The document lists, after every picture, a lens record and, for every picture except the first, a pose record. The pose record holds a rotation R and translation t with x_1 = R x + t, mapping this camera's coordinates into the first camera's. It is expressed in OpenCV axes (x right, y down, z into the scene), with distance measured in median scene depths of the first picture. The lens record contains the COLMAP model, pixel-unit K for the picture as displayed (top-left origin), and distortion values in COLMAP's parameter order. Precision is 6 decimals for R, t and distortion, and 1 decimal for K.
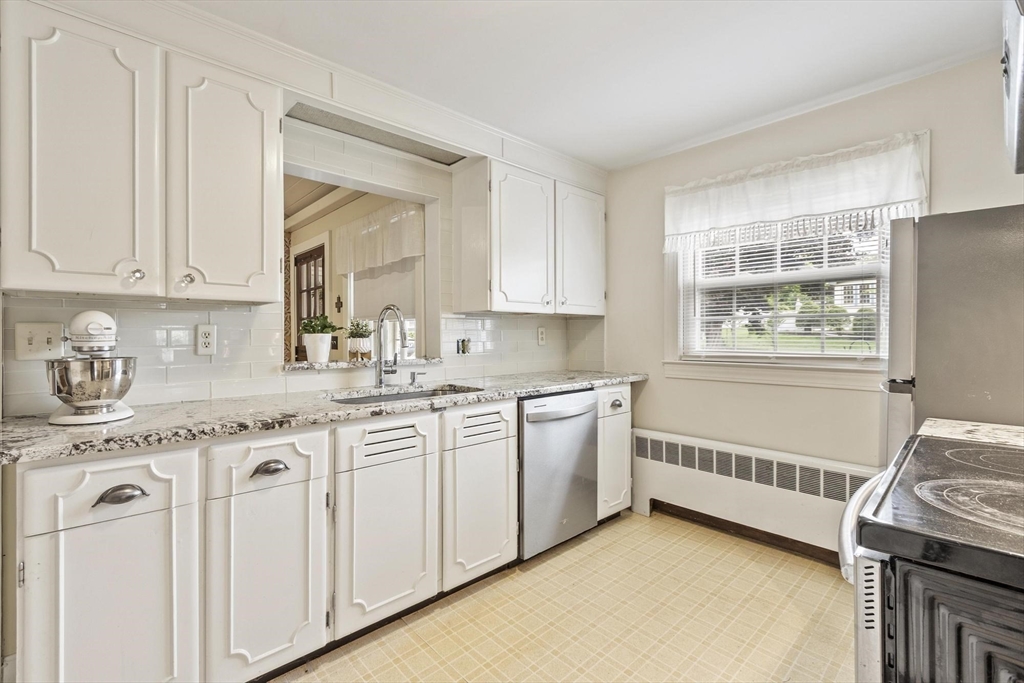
lens RADIAL K [[457.5, 0, 506.0], [0, 457.5, 333.4], [0, 0, 1]] dist [0.004031, -0.002035]
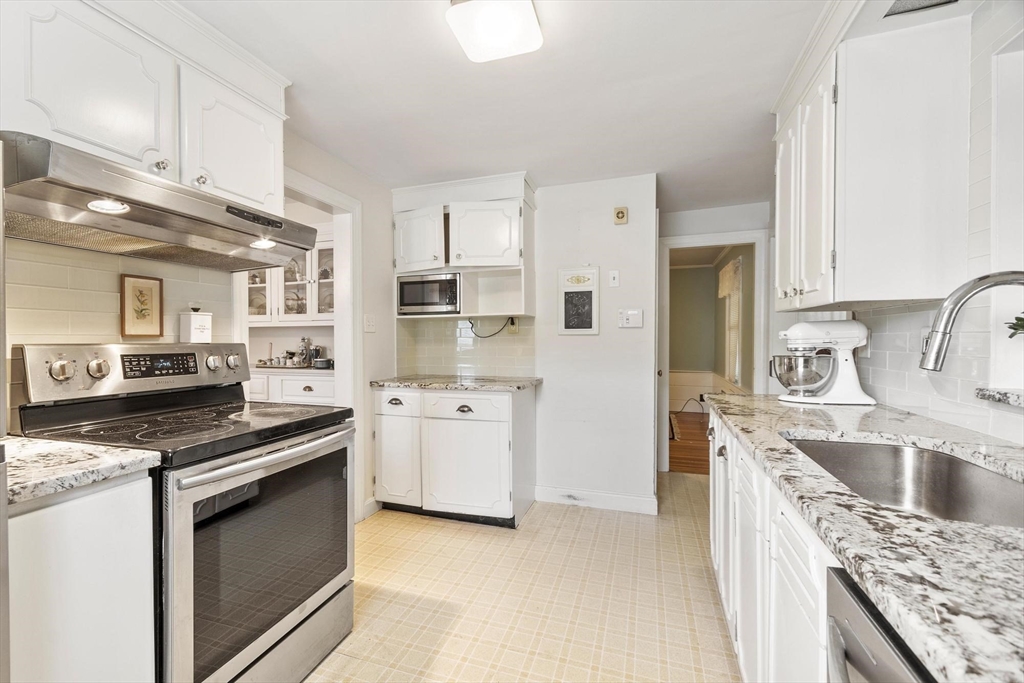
lens RADIAL K [[457.5, 0, 488.4], [0, 457.5, 344.5], [0, 0, 1]] dist [0.004031, -0.002035]
pose [[-0.886890, 0.014513, -0.461752, 0.452565], [0.007696, 0.999832, 0.016643, -0.007864], [0.461916, 0.011207, -0.886853, 1.376583]]
